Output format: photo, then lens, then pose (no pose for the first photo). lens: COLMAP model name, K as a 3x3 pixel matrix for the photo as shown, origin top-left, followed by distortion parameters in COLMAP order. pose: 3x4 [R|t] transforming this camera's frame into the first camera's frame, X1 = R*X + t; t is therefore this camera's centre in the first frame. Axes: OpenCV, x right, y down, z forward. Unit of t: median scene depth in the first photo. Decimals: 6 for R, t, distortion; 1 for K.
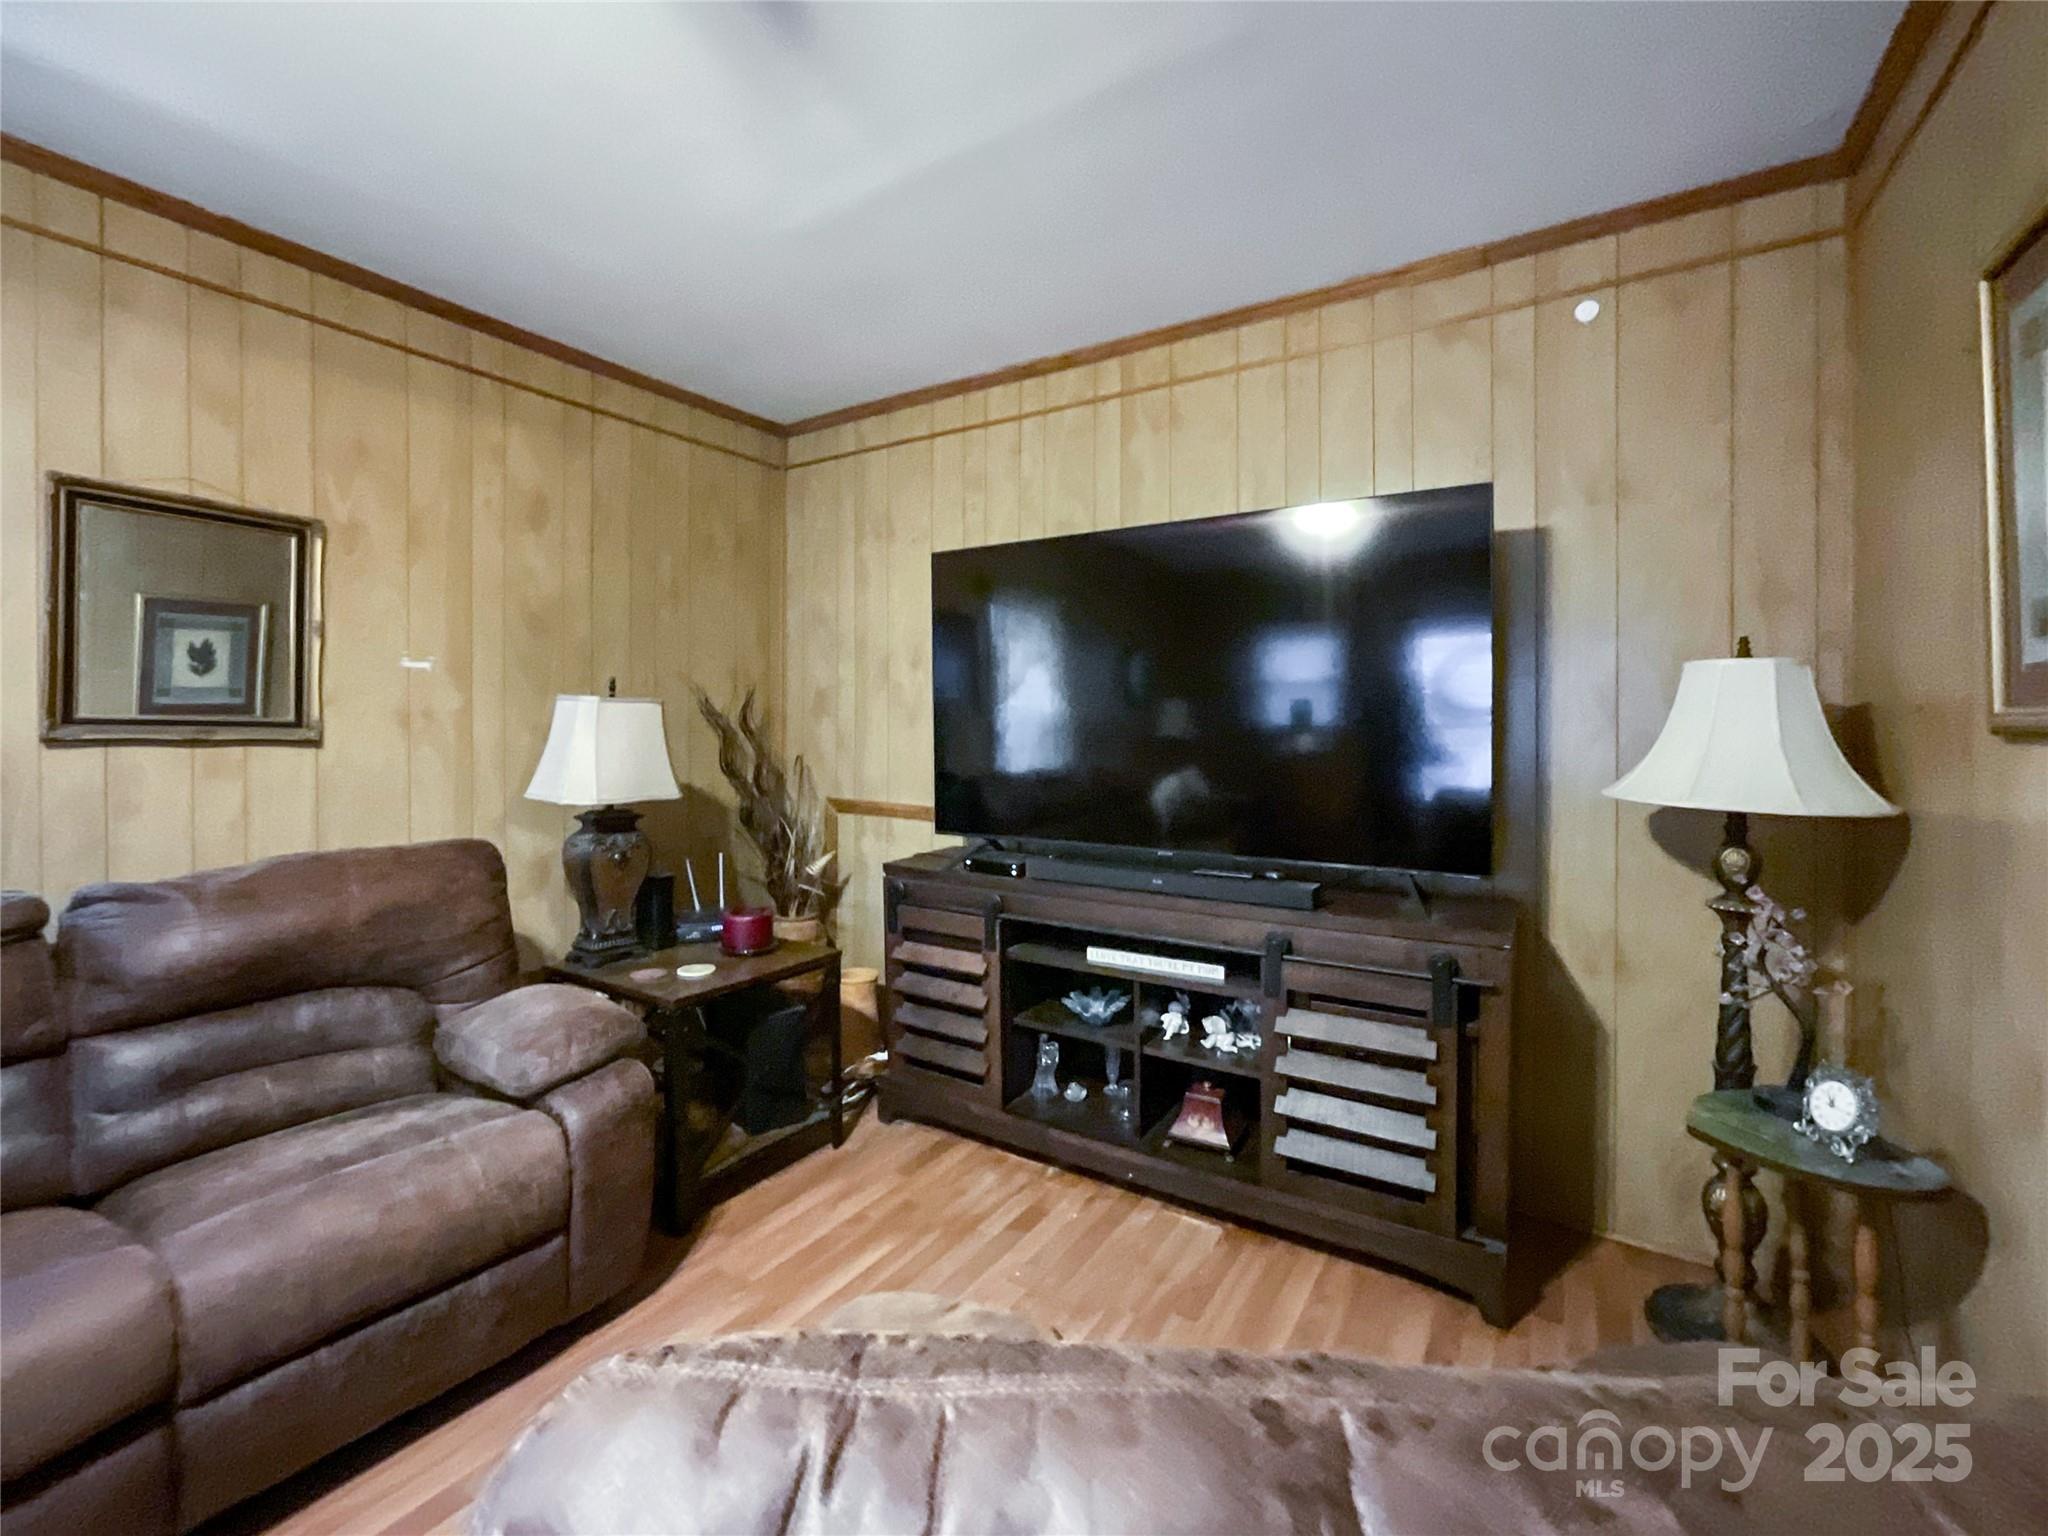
lens RADIAL K [[871.1, 0, 976.3], [0, 871.1, 732.1], [0, 0, 1]] dist [-0.017229, 0.004986]
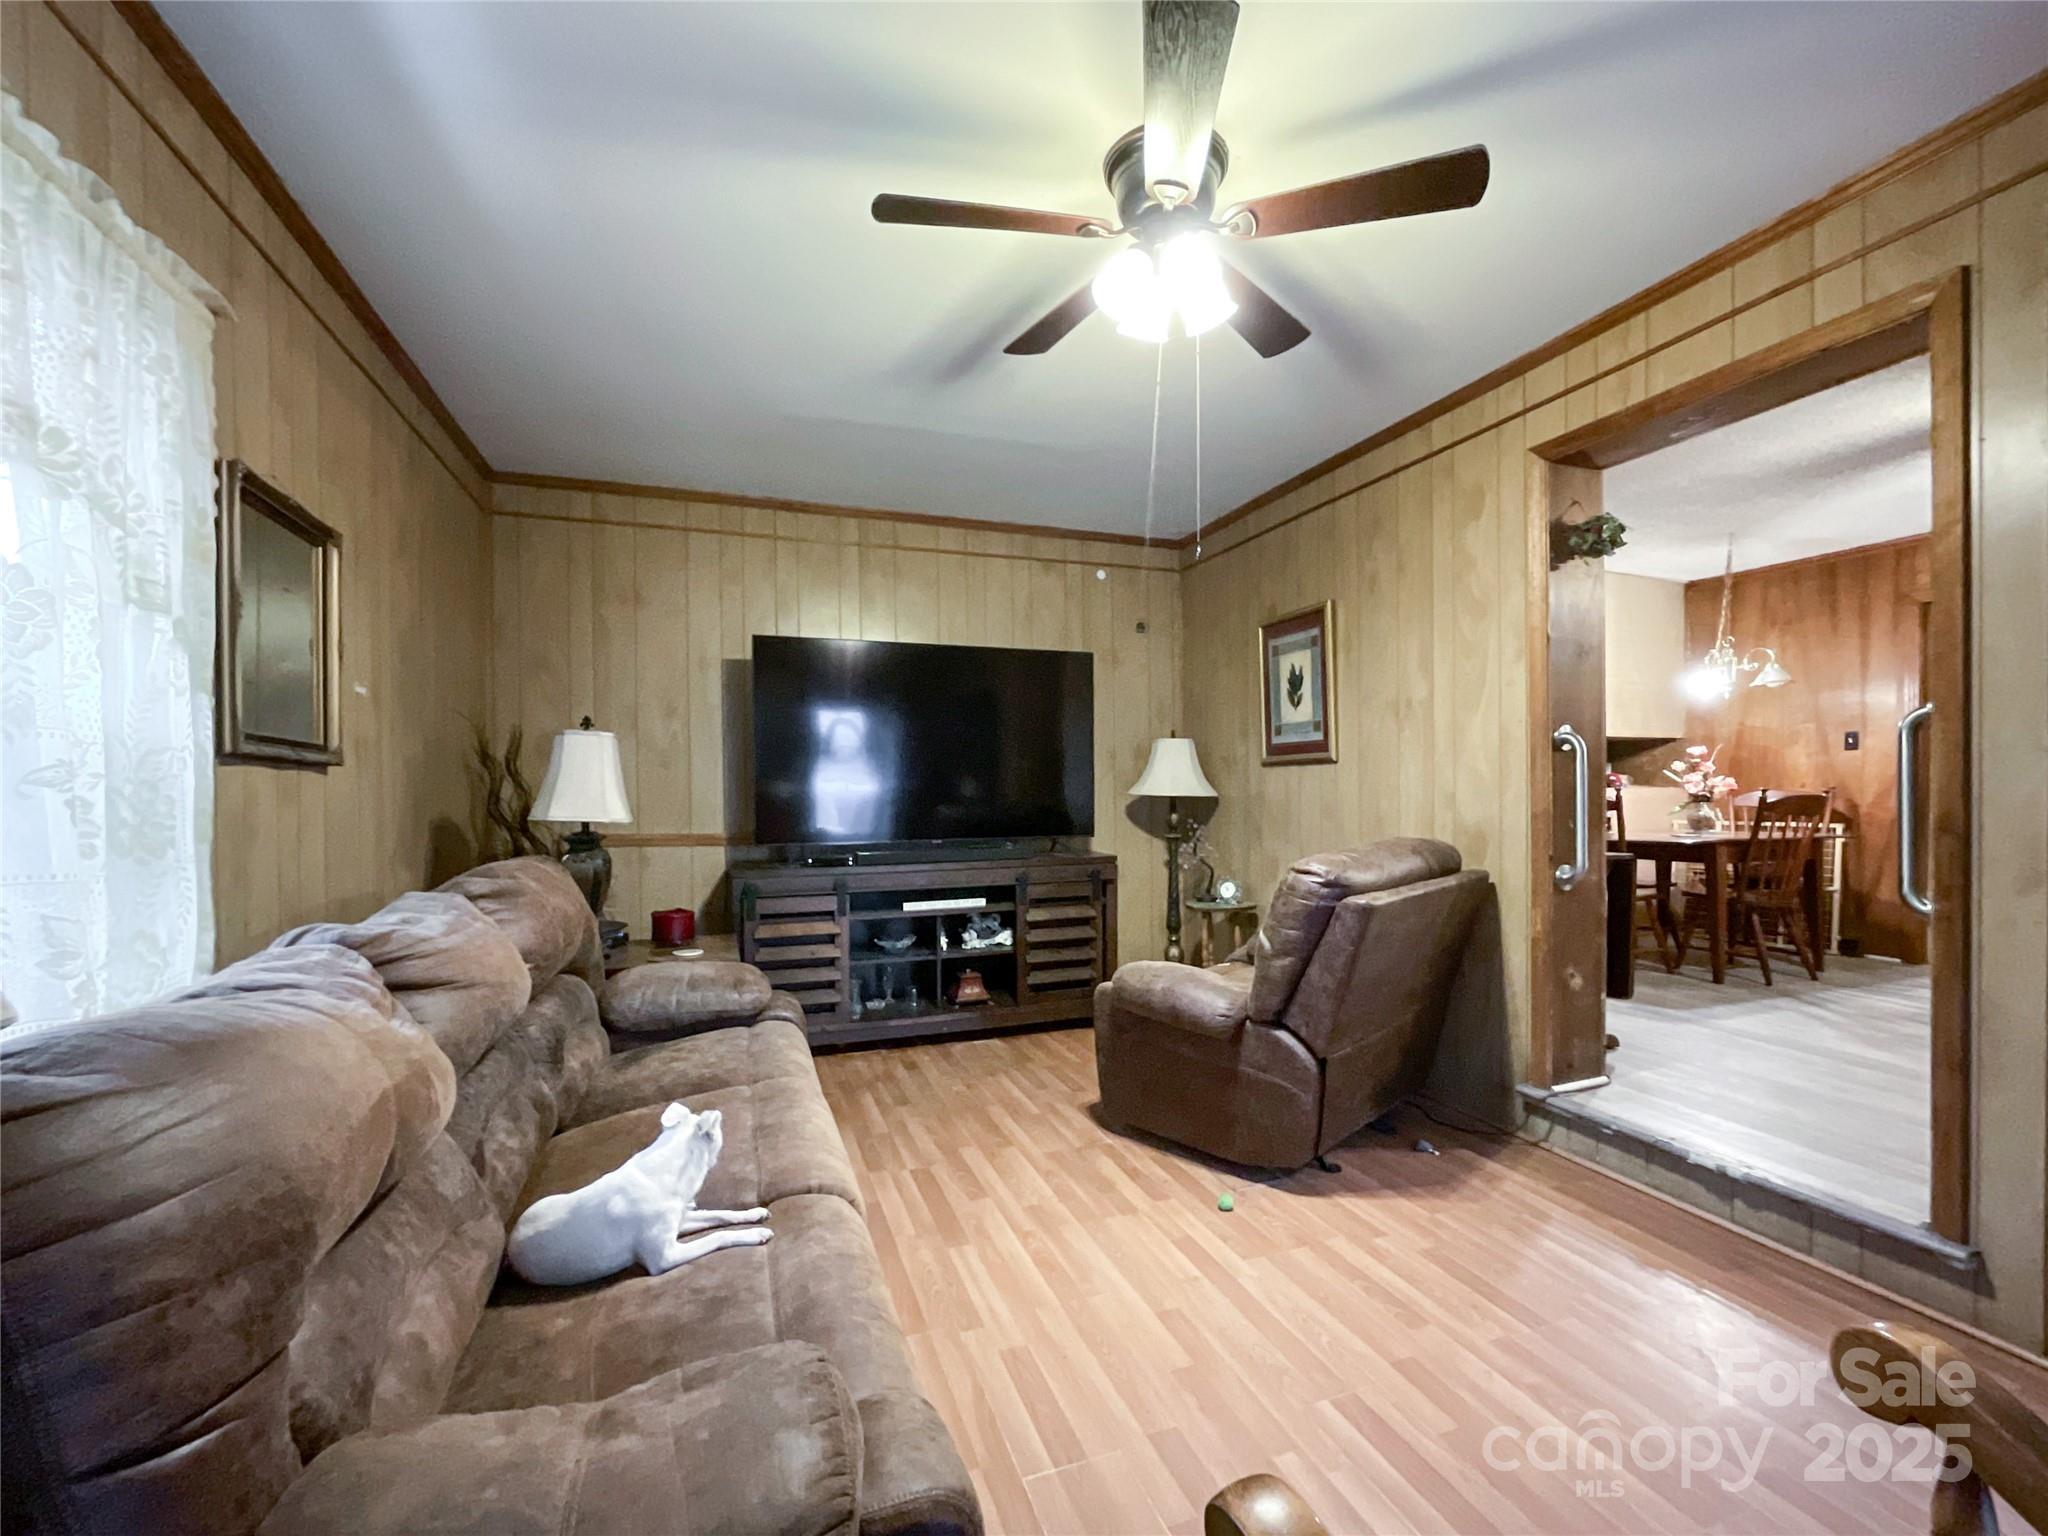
lens RADIAL K [[871.1, 0, 1016.9], [0, 871.1, 779.1], [0, 0, 1]] dist [-0.017229, 0.004986]
pose [[0.607295, -0.008725, 0.794428, -1.056895], [0.012629, 0.999919, 0.001328, 0.020716], [-0.794376, 0.009226, 0.607357, -0.146657]]
